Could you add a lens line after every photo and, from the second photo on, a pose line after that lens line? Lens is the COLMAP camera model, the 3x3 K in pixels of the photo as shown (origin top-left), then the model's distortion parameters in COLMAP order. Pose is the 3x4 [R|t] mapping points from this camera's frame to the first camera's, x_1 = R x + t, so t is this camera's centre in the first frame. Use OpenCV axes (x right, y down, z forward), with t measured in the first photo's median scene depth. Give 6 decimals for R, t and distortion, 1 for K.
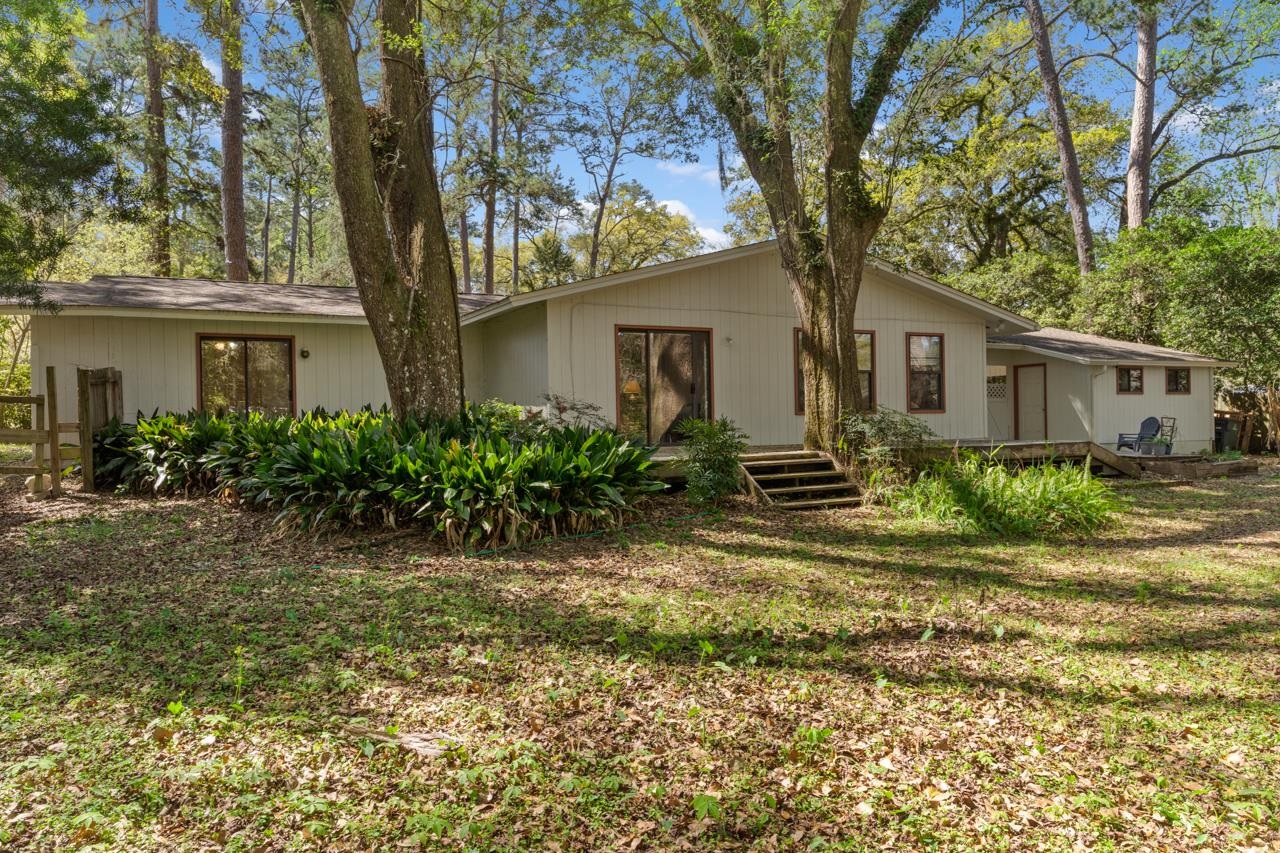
lens RADIAL K [[859.1, 0, 640.0], [0, 859.1, 426.5], [0, 0, 1]] dist [0.000398, 0.000509]
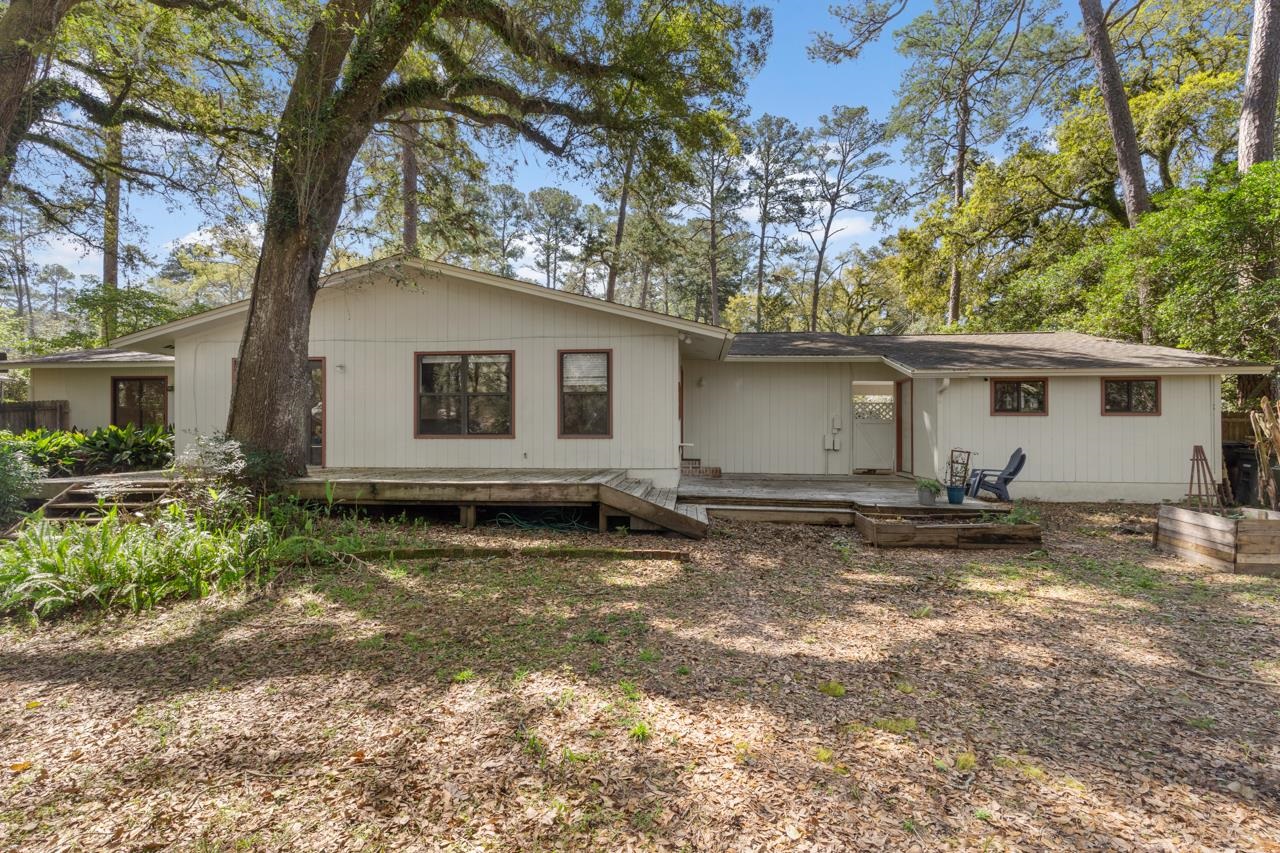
lens RADIAL K [[611.1, 0, 633.4], [0, 611.1, 428.5], [0, 0, 1]] dist [-0.001624, 0.000215]
pose [[0.849887, 0.008575, -0.526895, 0.543644], [-0.012825, 0.999908, -0.004414, -0.019074], [0.526808, 0.010508, 0.849919, 0.358643]]
